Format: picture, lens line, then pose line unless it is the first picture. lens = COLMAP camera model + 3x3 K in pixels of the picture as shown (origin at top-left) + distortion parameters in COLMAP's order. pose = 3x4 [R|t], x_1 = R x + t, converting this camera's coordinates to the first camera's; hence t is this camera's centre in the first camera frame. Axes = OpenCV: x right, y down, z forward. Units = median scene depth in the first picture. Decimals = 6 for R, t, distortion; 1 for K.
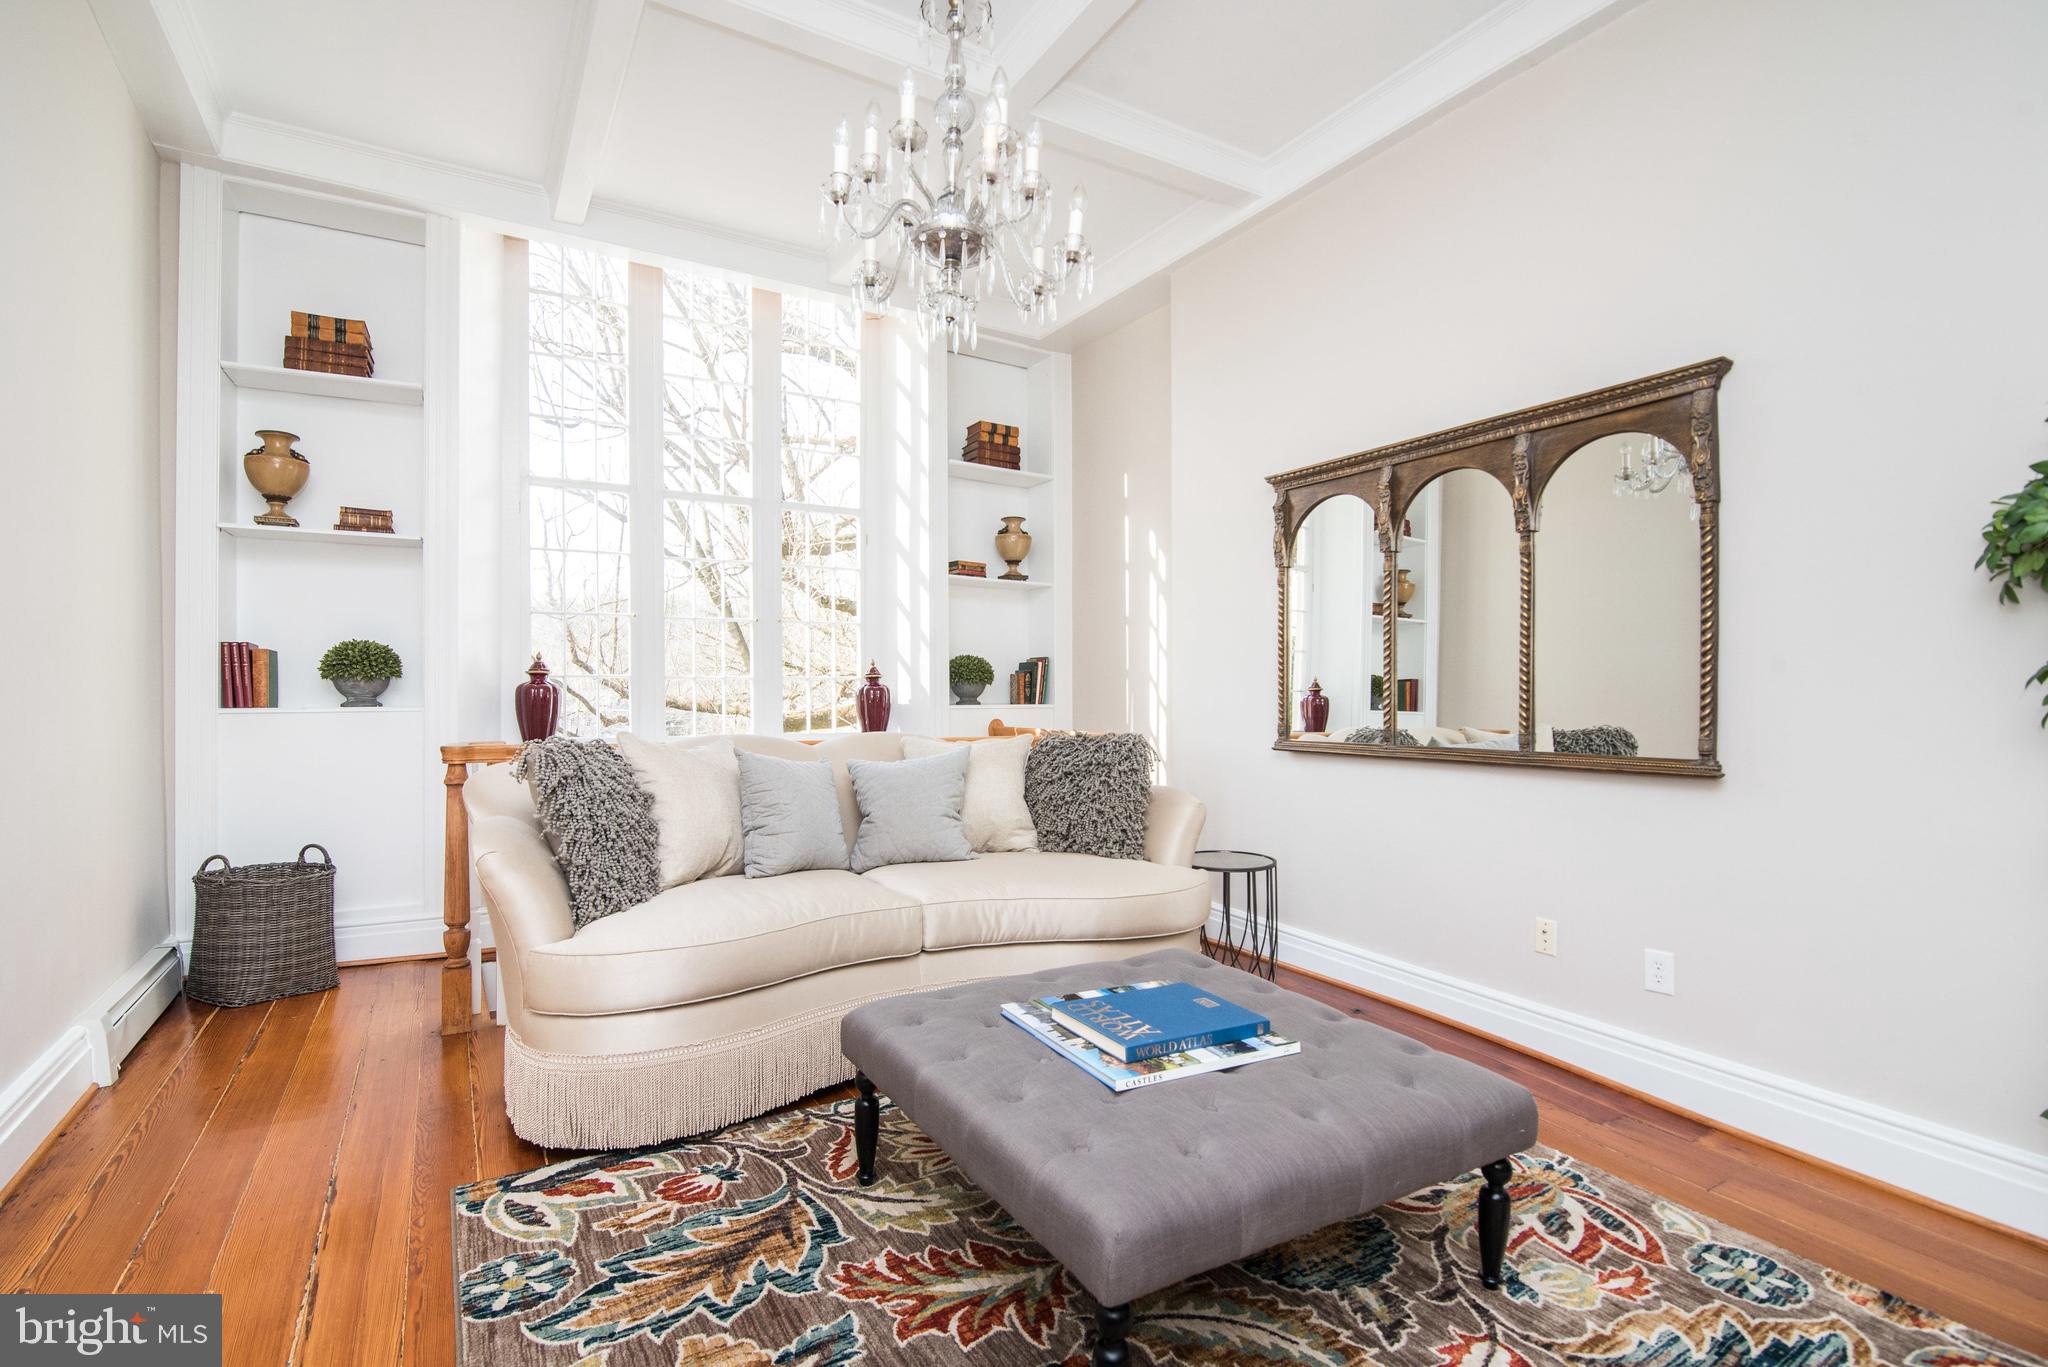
lens RADIAL K [[938.6, 0, 1008.4], [0, 938.6, 691.6], [0, 0, 1]] dist [-0.018306, 0.000210]
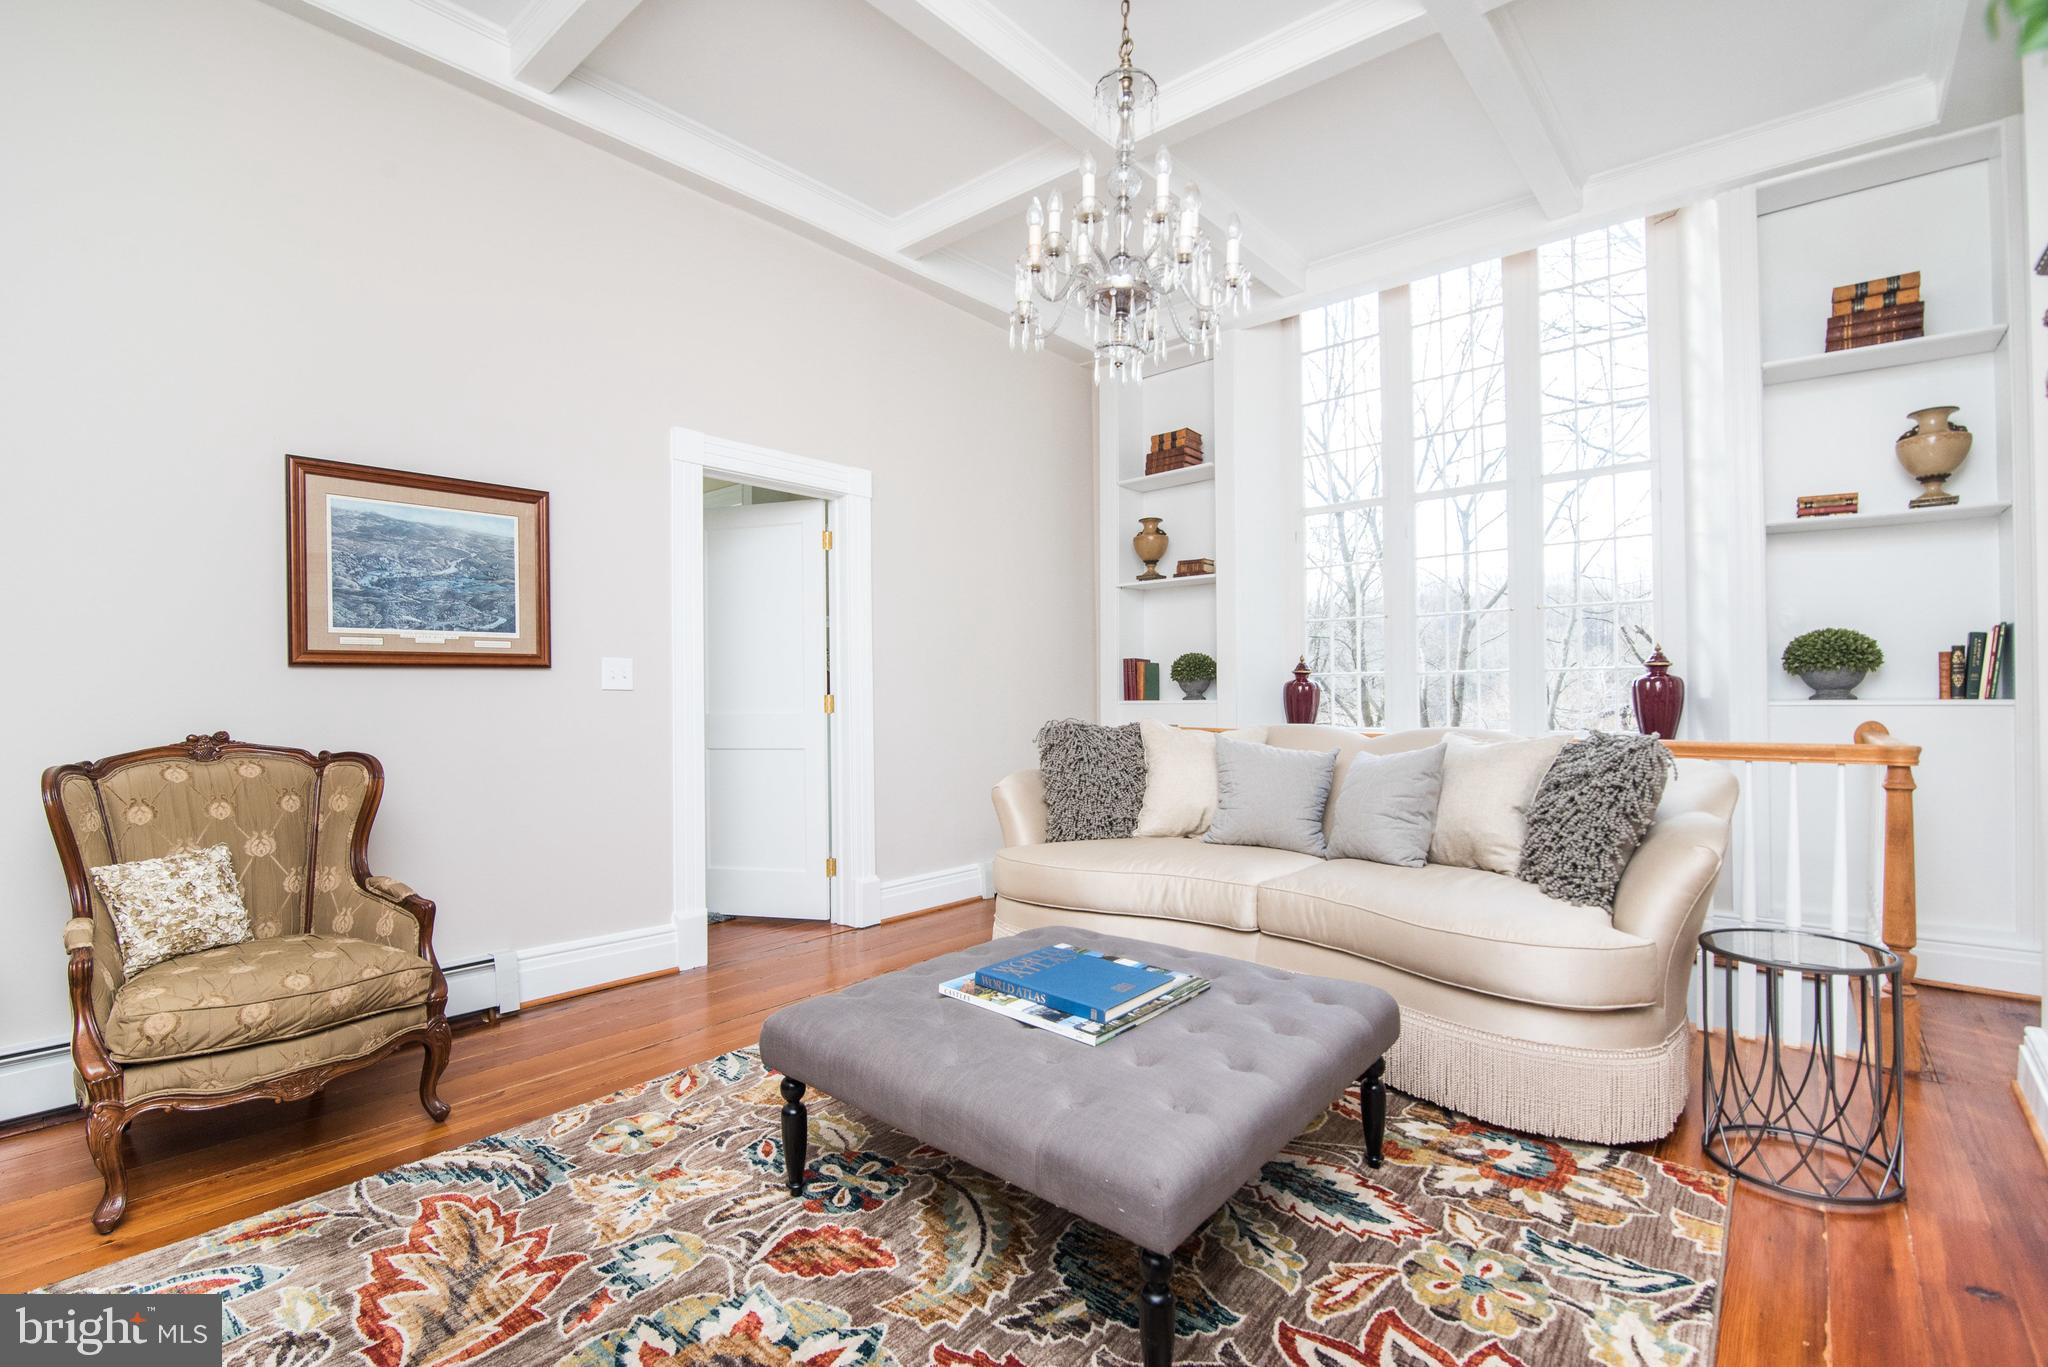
lens RADIAL K [[938.6, 0, 1008.4], [0, 938.6, 691.6], [0, 0, 1]] dist [-0.018306, 0.000210]
pose [[0.319830, -0.007192, -0.947448, 0.585752], [0.007787, 0.999957, -0.004962, 0.008670], [0.947443, -0.005791, 0.319872, 0.290216]]
